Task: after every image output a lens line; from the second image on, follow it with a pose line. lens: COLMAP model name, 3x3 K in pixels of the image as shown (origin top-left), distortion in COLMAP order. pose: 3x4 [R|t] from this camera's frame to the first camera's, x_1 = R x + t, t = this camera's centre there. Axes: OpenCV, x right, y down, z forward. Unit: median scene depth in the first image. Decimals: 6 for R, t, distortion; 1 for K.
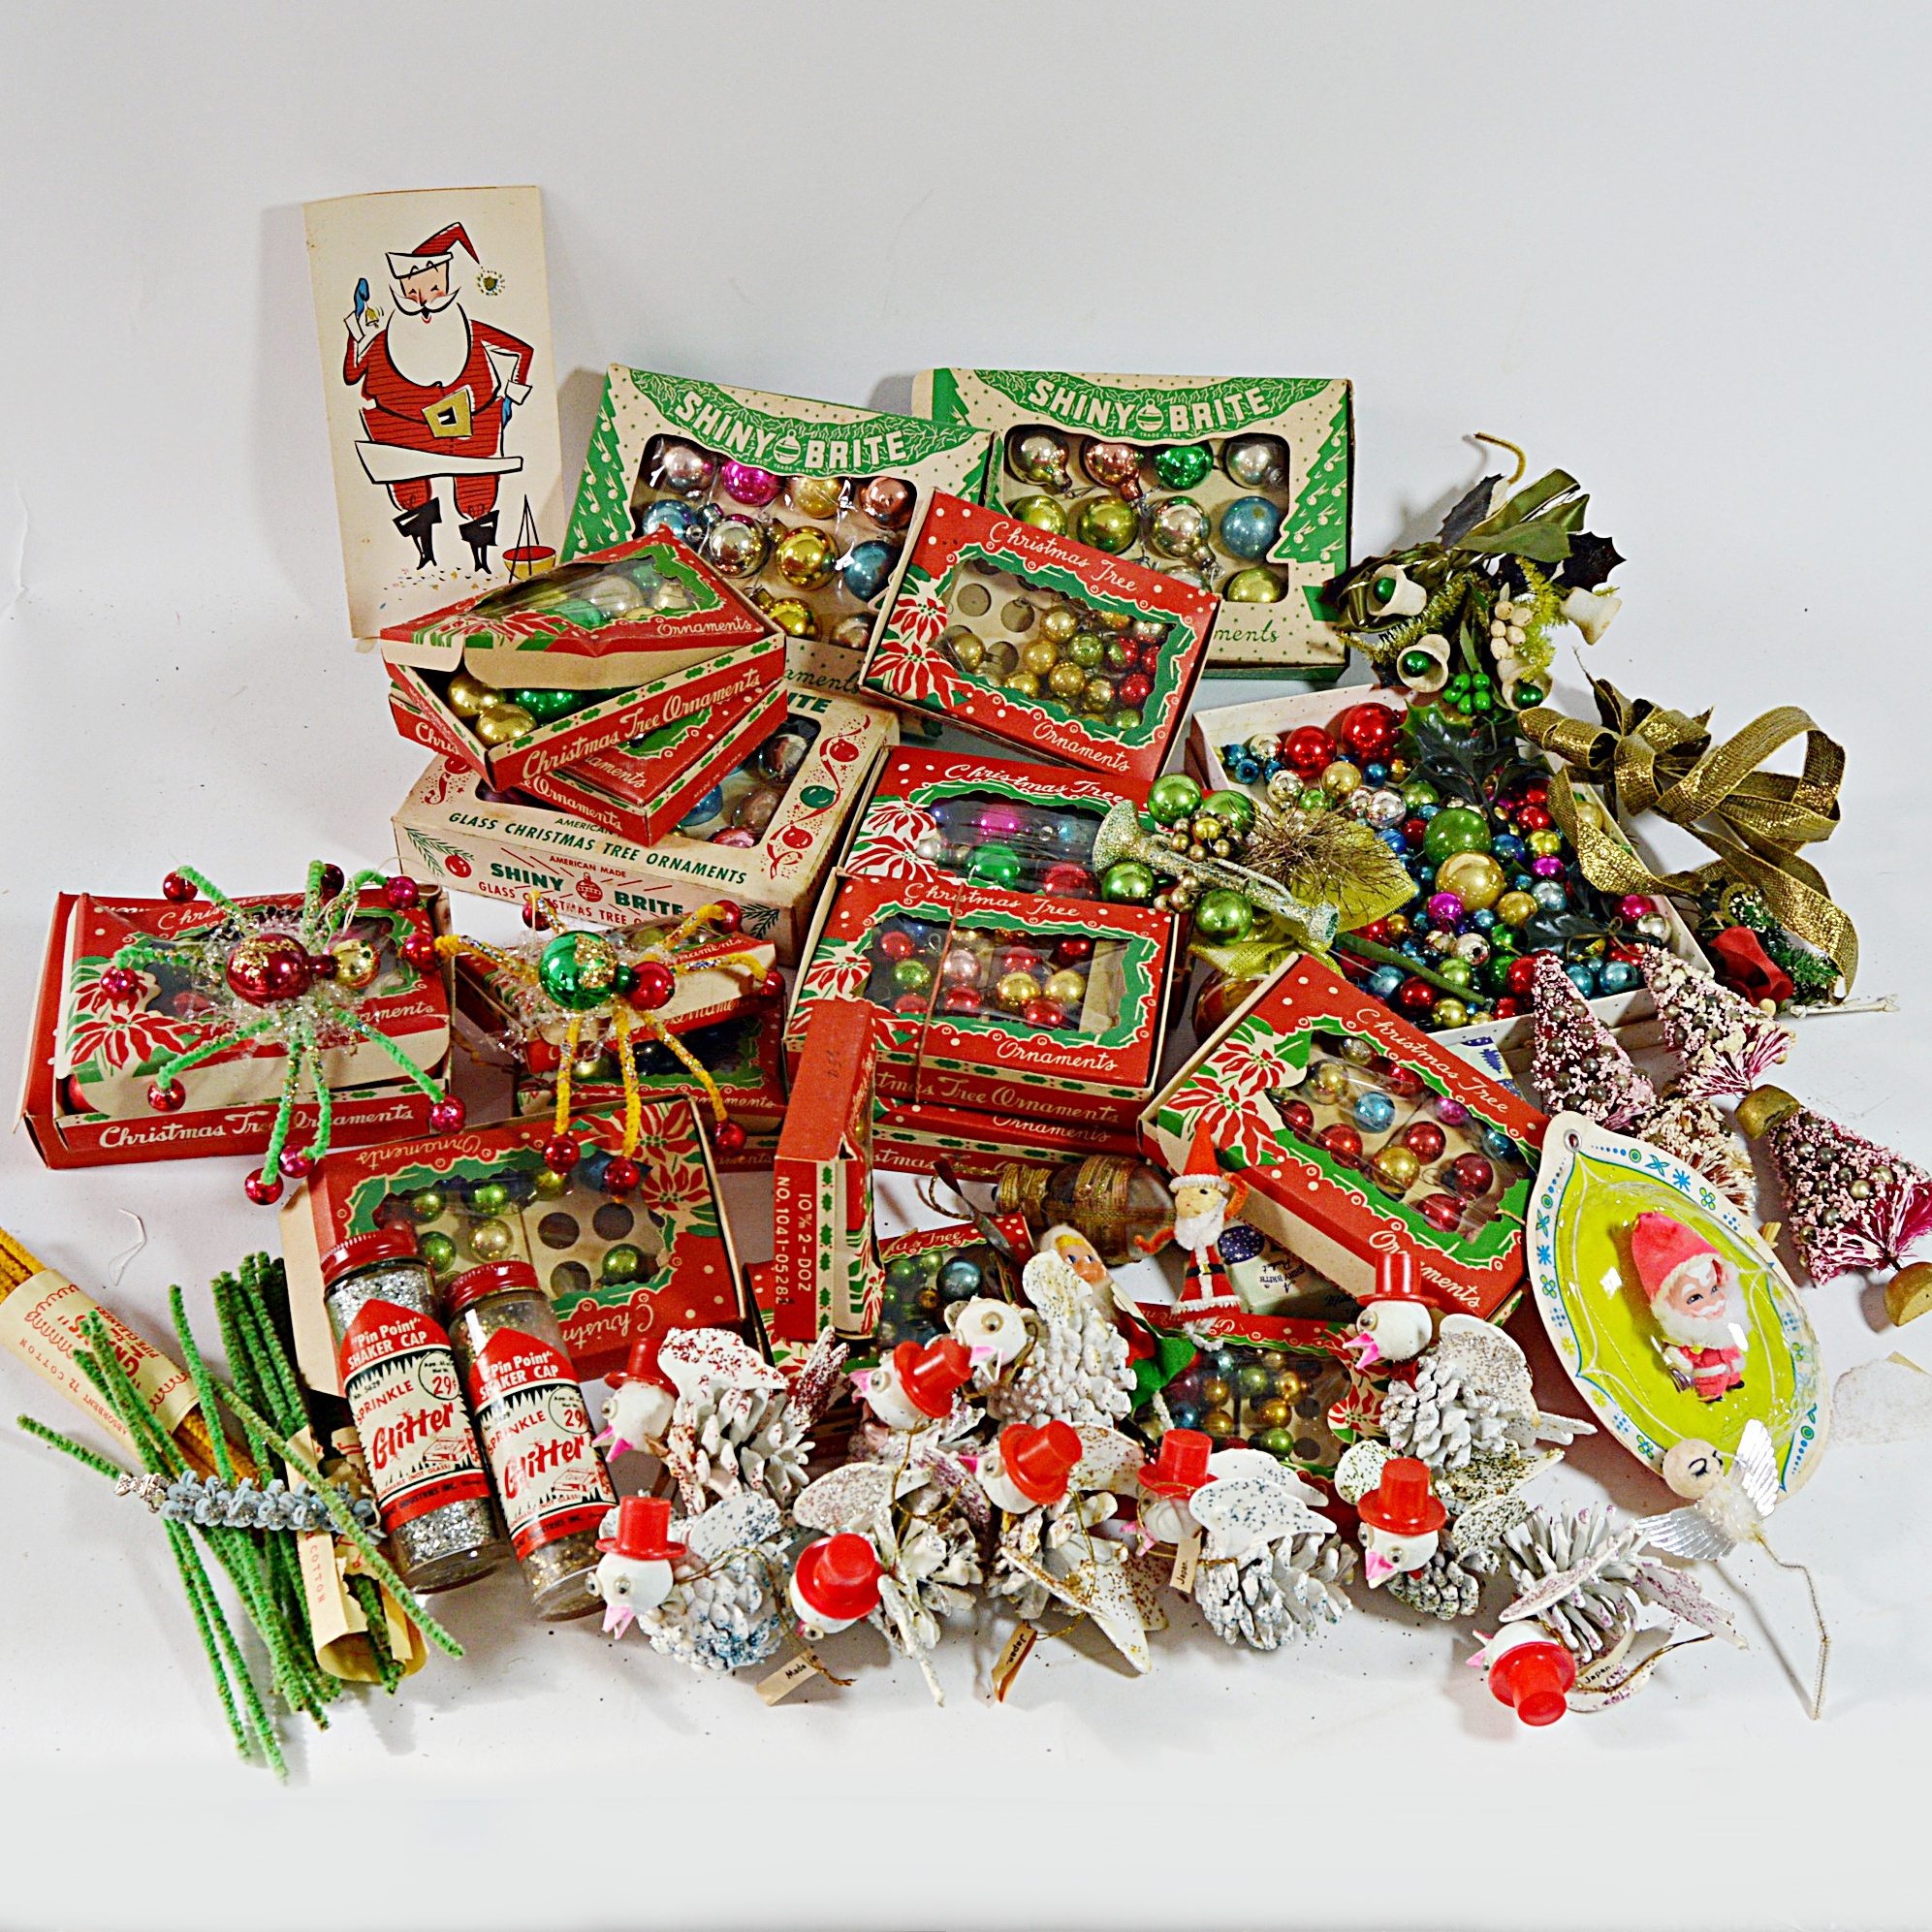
lens RADIAL K [[2464.6, 0, 966.0], [0, 2464.6, 966.0], [0, 0, 1]] dist [-0.094783, 0.072355]
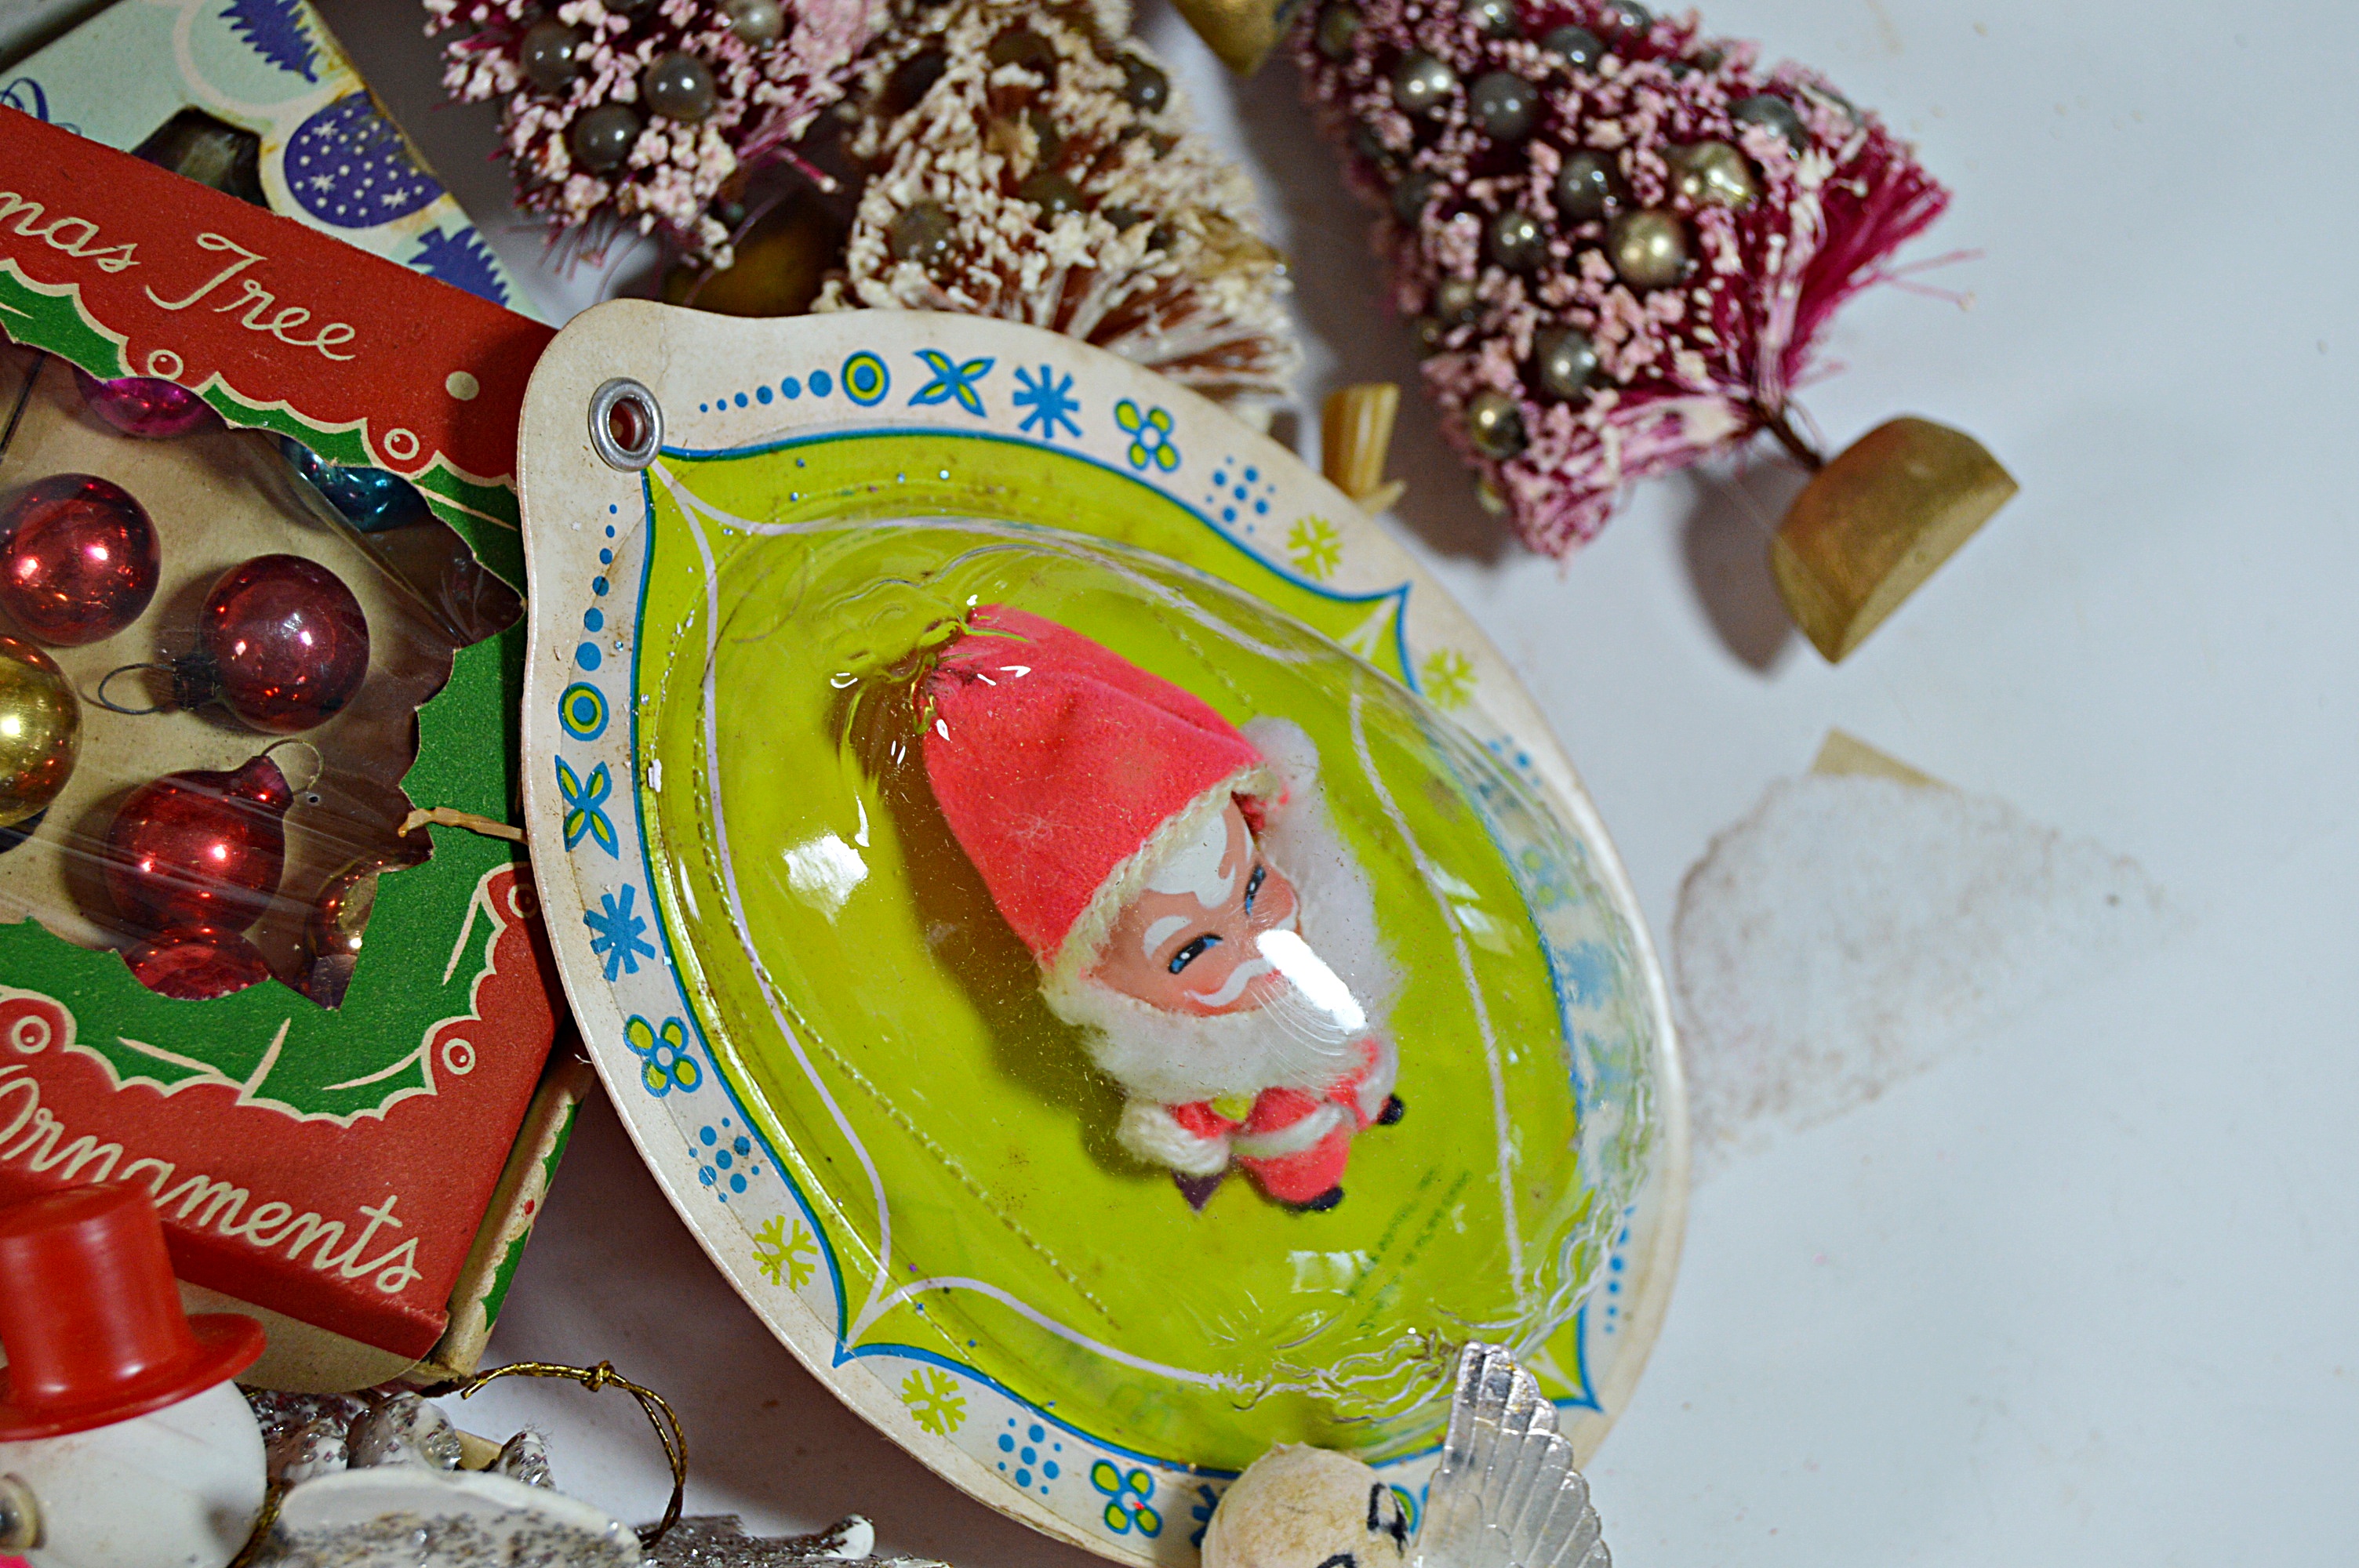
lens RADIAL K [[4665.0, 0, 1179.5], [0, 4665.0, 784.0], [0, 0, 1]] dist [-0.045869, 0.103346]
pose [[0.922688, -0.302585, 0.238932, 0.135807], [0.172728, 0.878473, 0.445477, -0.083204], [-0.344690, -0.369766, 0.862822, 0.425337]]
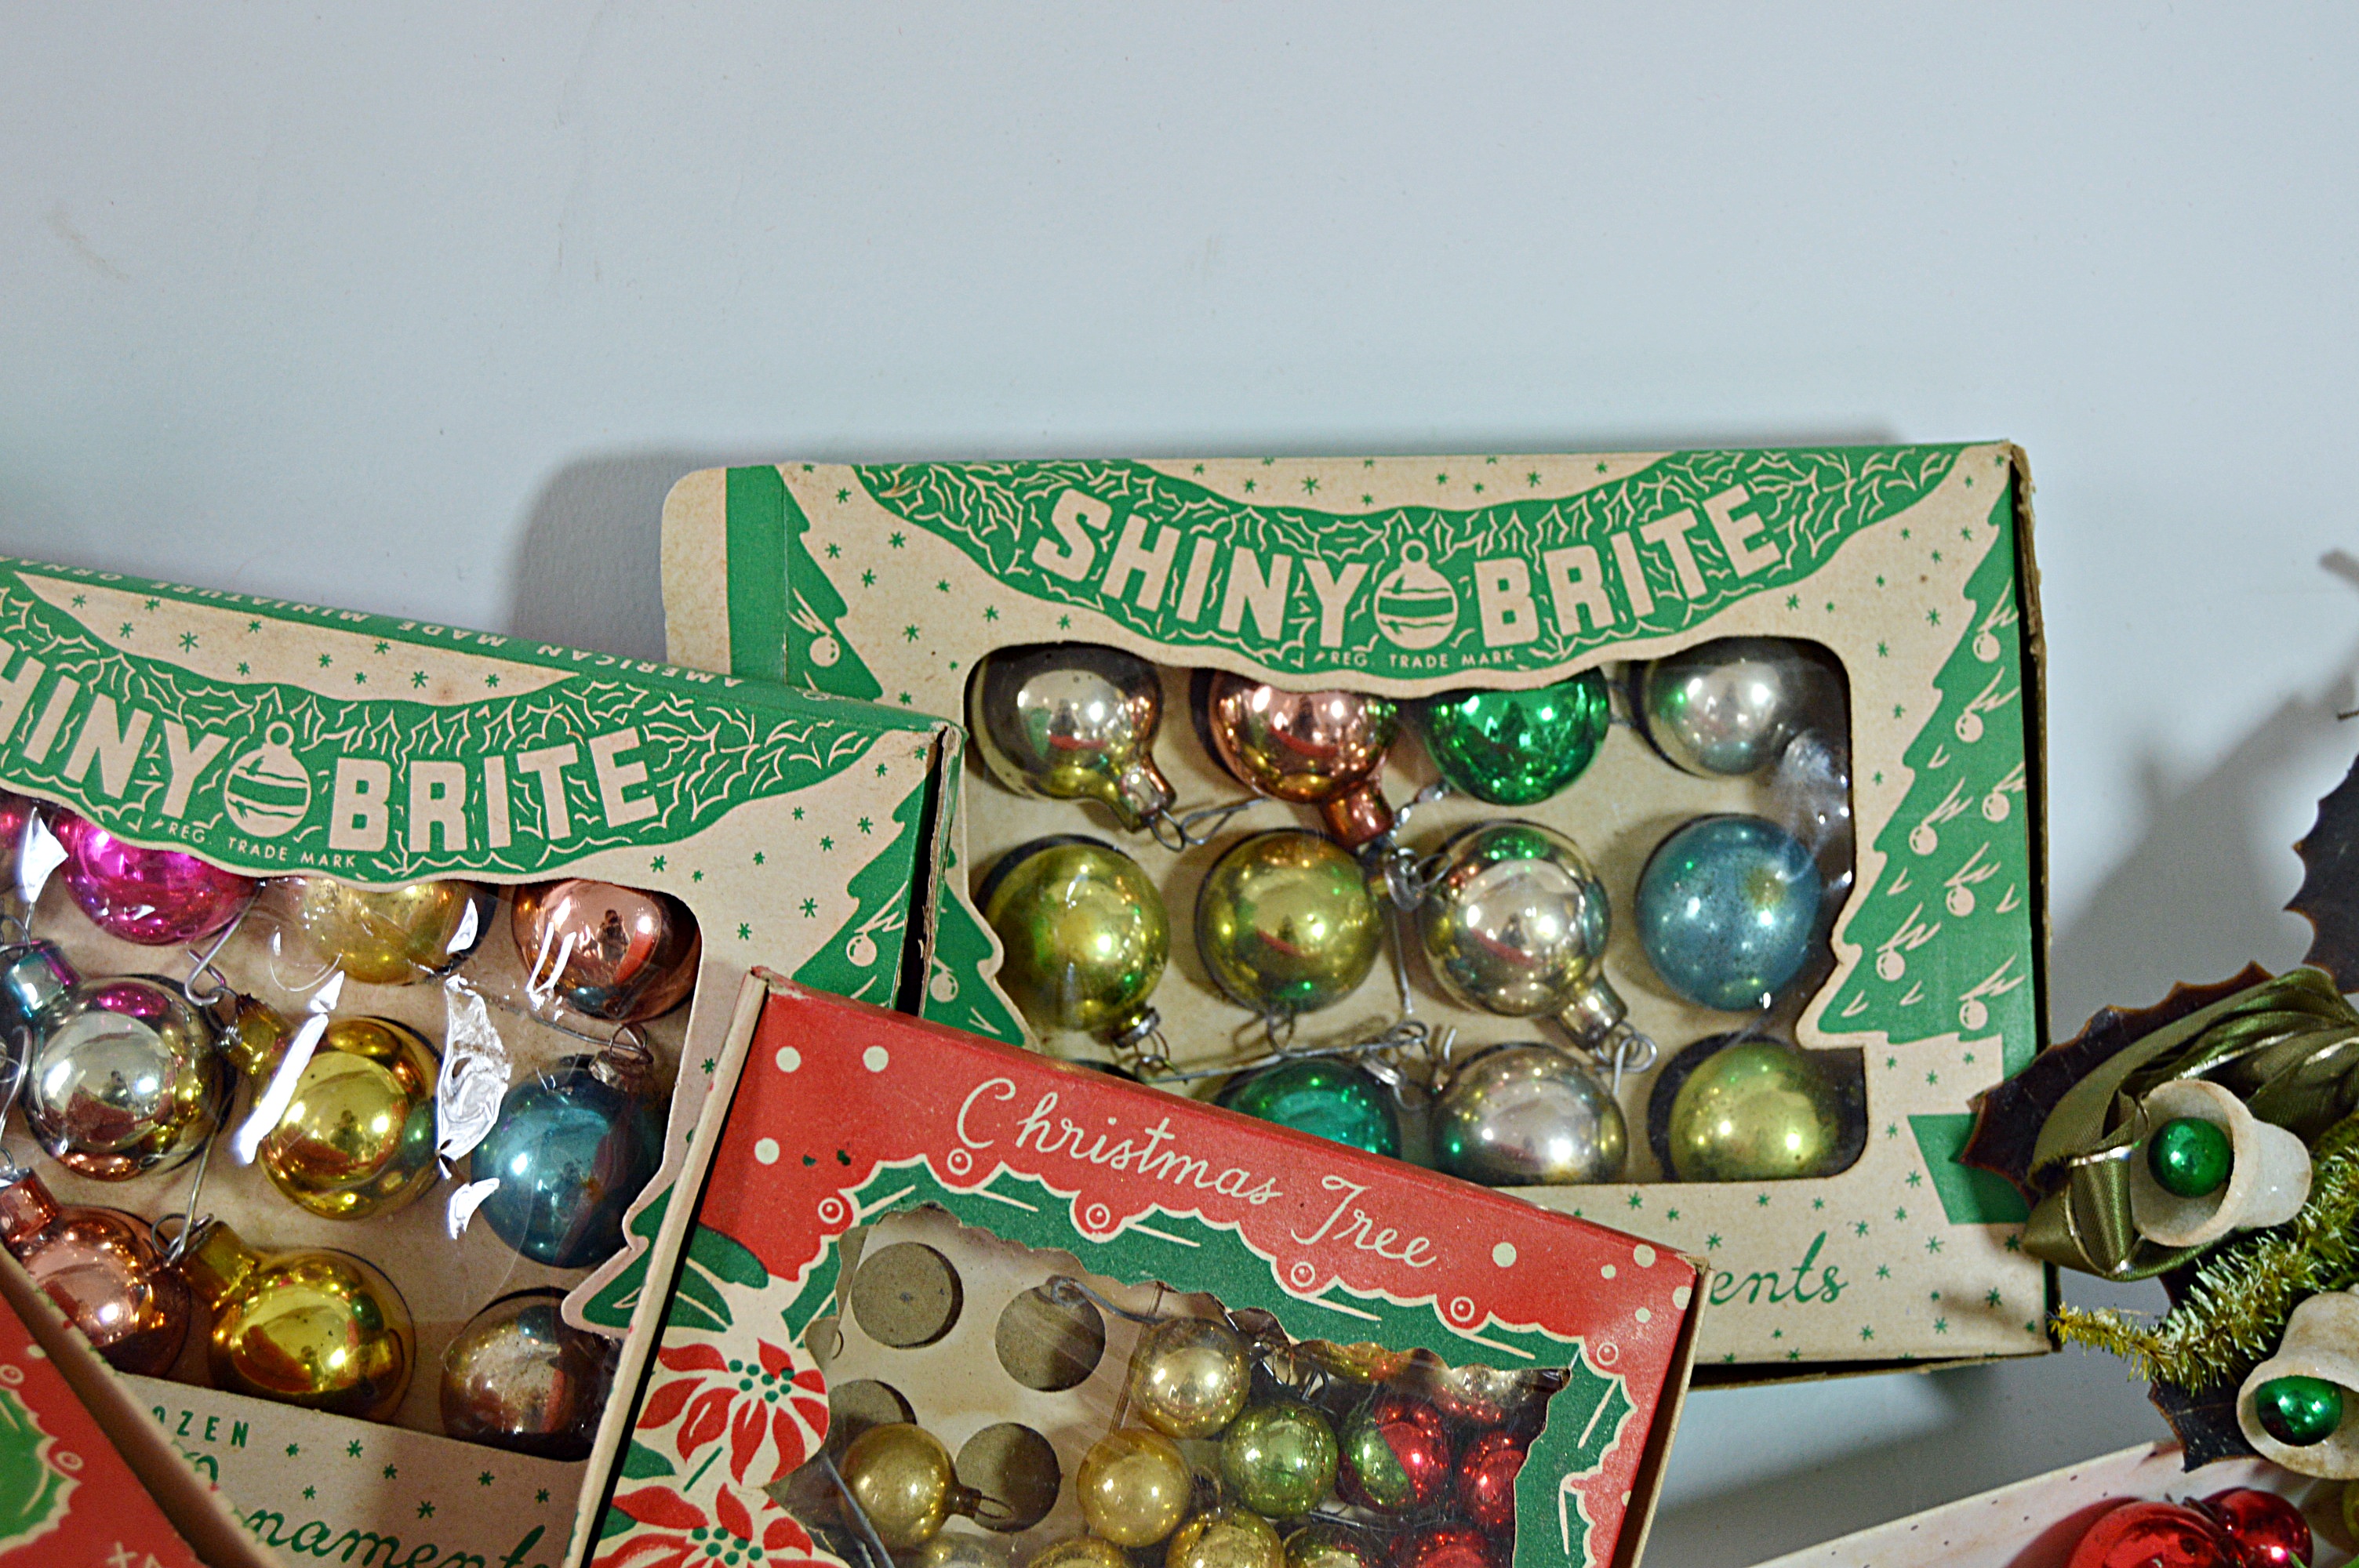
lens RADIAL K [[4515.9, 0, 1179.5], [0, 4515.9, 784.0], [0, 0, 1]] dist [-0.031363, -0.114196]
pose [[0.993445, -0.050042, 0.102774, -0.017516], [0.046543, 0.998261, 0.036163, -0.228806], [-0.104405, -0.031143, 0.994047, 0.430296]]
